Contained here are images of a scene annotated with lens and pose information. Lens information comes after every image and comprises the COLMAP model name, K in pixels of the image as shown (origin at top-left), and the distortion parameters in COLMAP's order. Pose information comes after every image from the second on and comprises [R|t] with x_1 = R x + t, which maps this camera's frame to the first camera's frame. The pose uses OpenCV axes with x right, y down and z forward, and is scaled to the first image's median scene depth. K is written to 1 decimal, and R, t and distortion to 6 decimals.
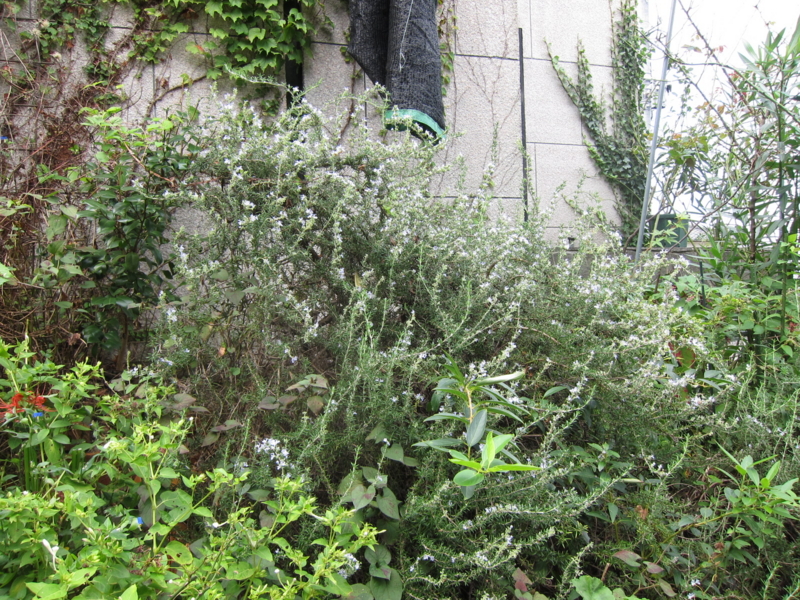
lens RADIAL K [[655.3, 0, 398.7], [0, 655.3, 299.1], [0, 0, 1]] dist [-0.002376, -0.000444]
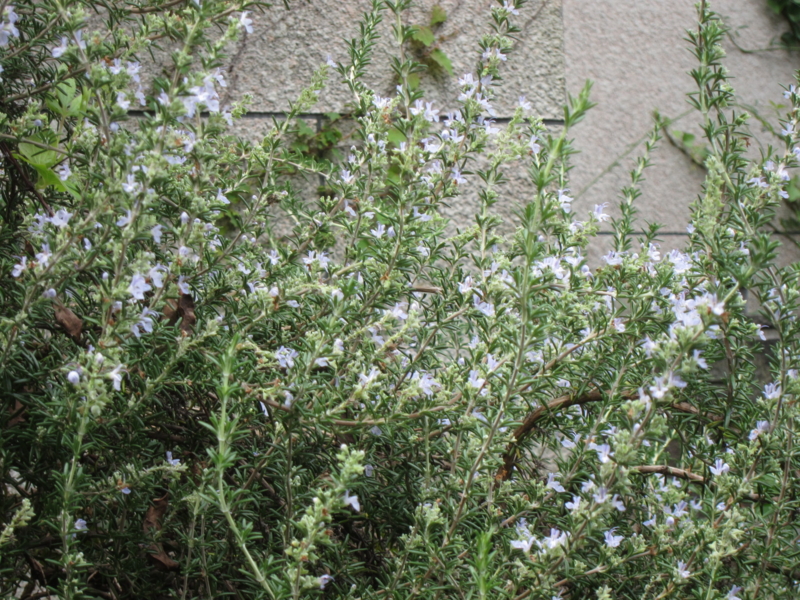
lens RADIAL K [[2376.9, 0, 400.1], [0, 2376.9, 300.3], [0, 0, 1]] dist [-0.101038, 0.000000]
pose [[0.989428, -0.002440, 0.145002, -0.015774], [0.013752, 0.996932, -0.077059, -0.037321], [-0.144369, 0.078238, 0.986426, 0.263146]]
